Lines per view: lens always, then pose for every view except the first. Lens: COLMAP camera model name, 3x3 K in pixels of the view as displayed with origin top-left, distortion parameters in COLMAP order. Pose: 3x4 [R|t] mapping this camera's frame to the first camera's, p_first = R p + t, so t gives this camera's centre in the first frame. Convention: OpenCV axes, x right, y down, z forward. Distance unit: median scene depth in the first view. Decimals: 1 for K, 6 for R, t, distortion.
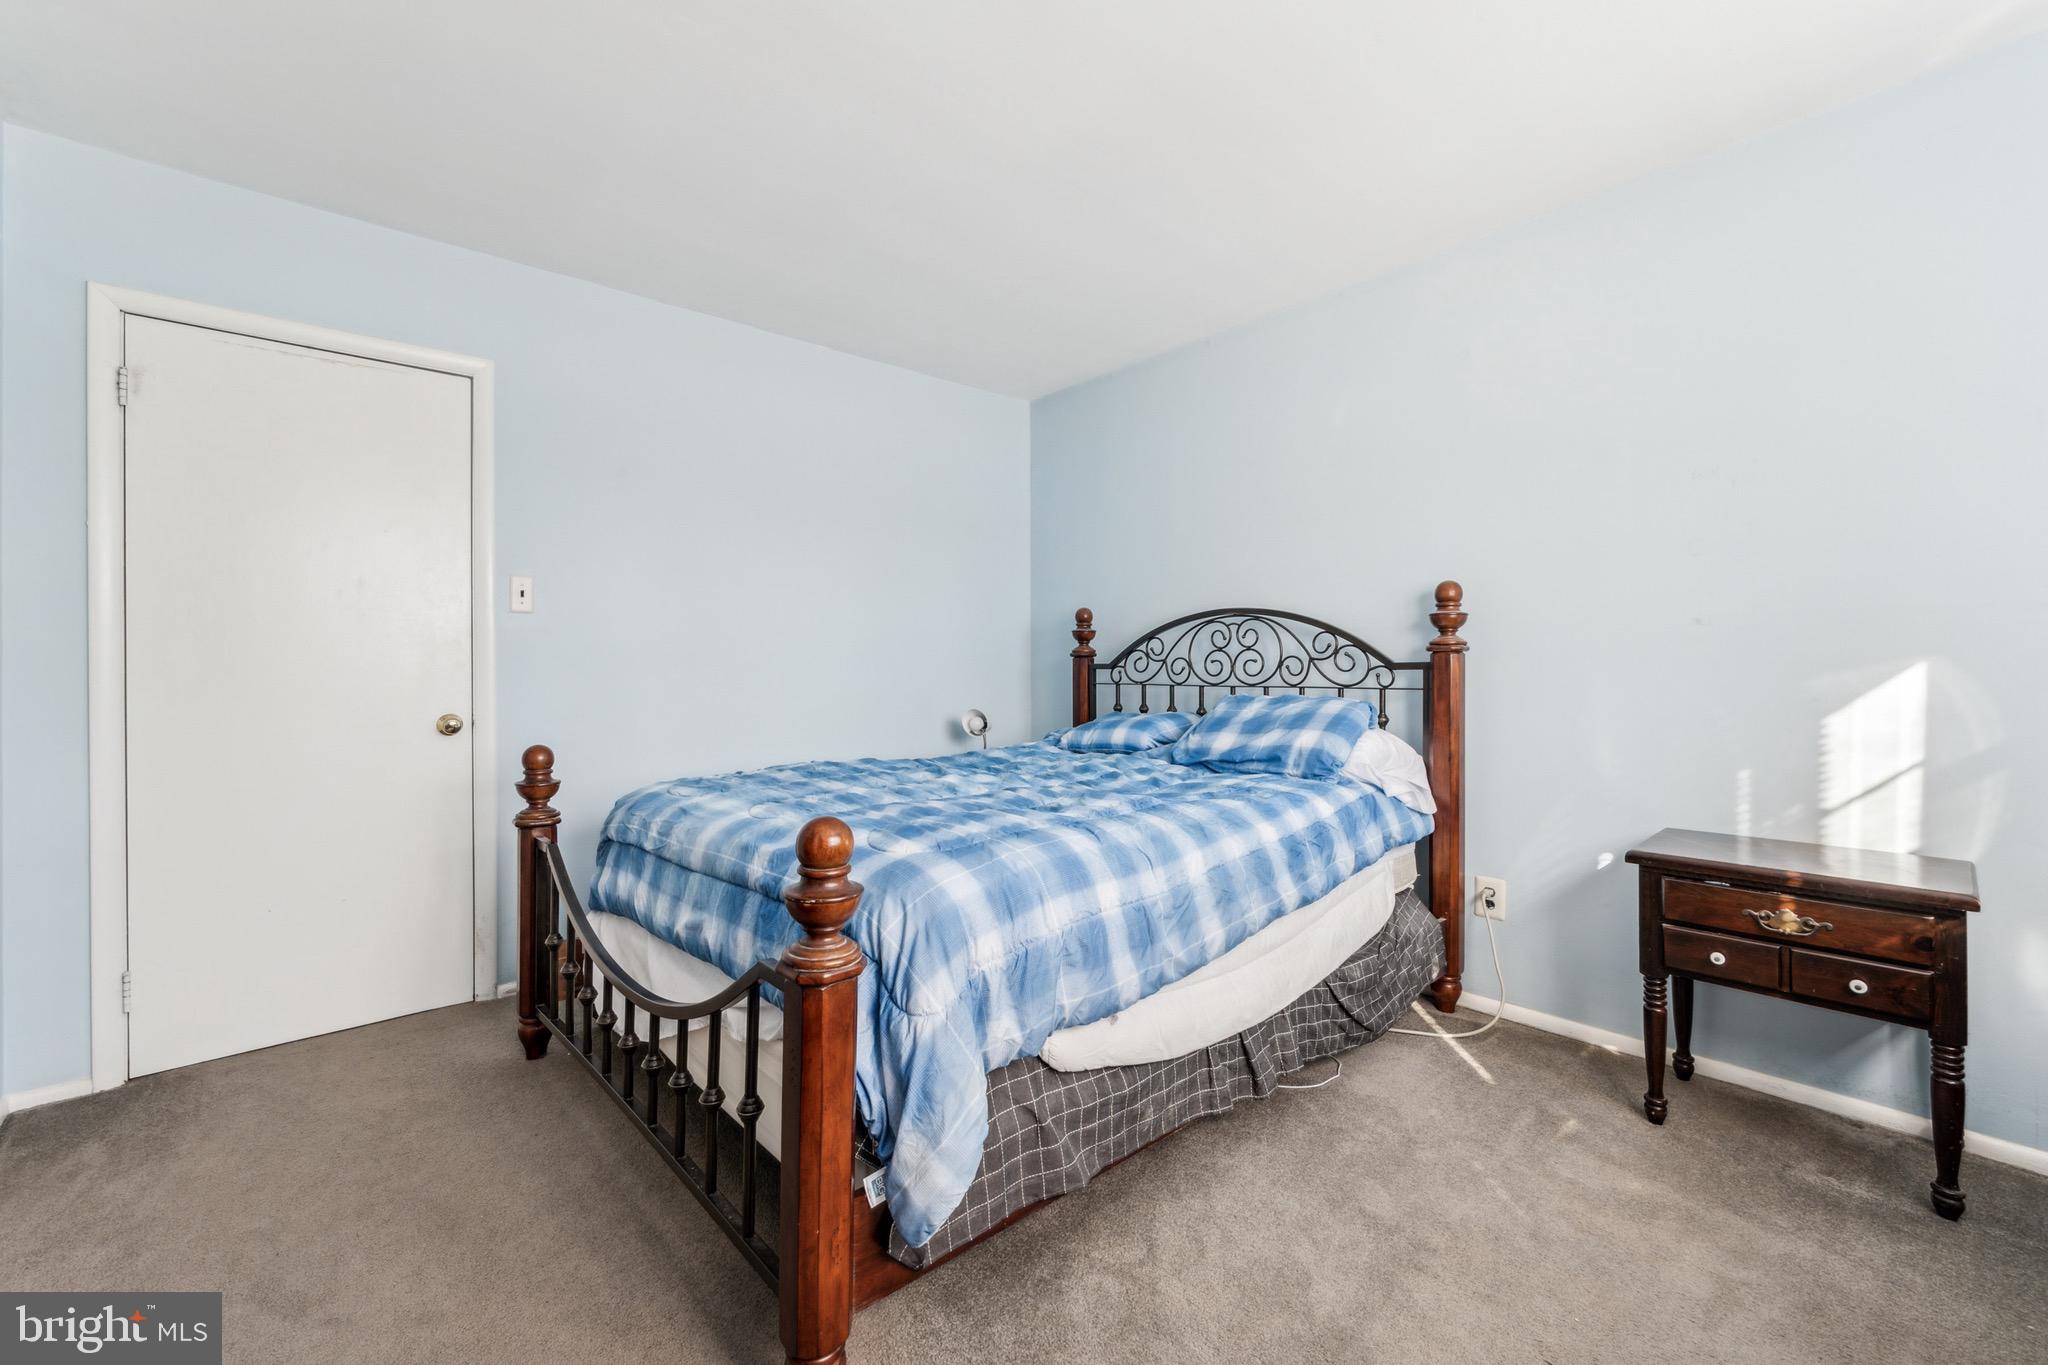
lens RADIAL K [[833.9, 0, 1026.2], [0, 833.9, 673.1], [0, 0, 1]] dist [0.001460, -0.001681]
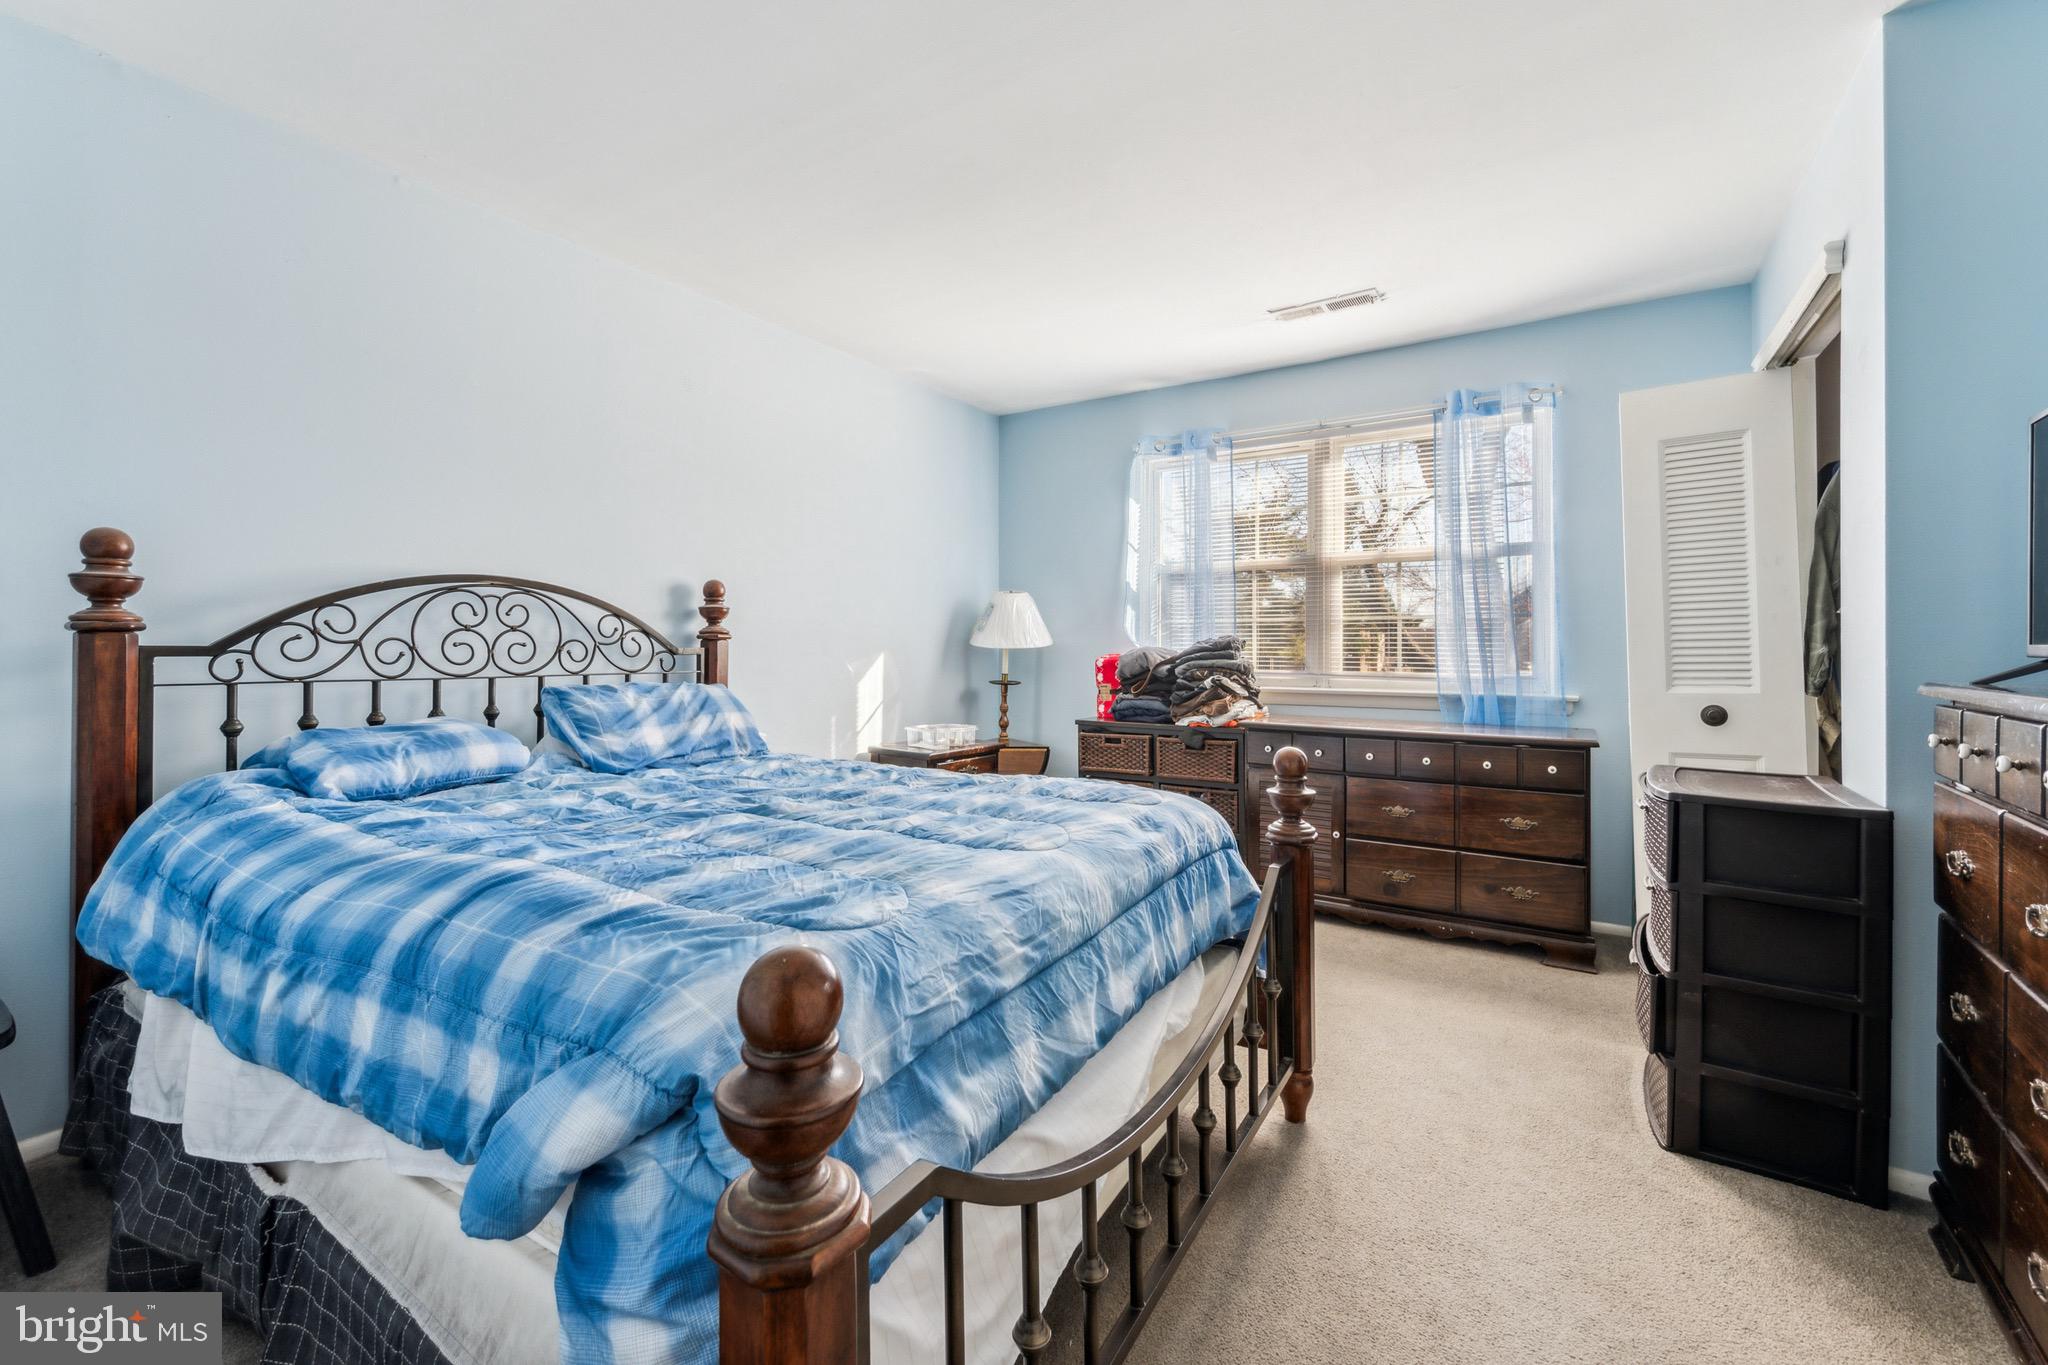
lens RADIAL K [[833.9, 0, 1025.9], [0, 833.9, 663.2], [0, 0, 1]] dist [0.001460, -0.001681]
pose [[-0.266506, -0.013527, 0.963738, -0.610110], [0.005636, 0.999863, 0.015592, -0.006482], [-0.963817, 0.009587, -0.266394, 0.719852]]
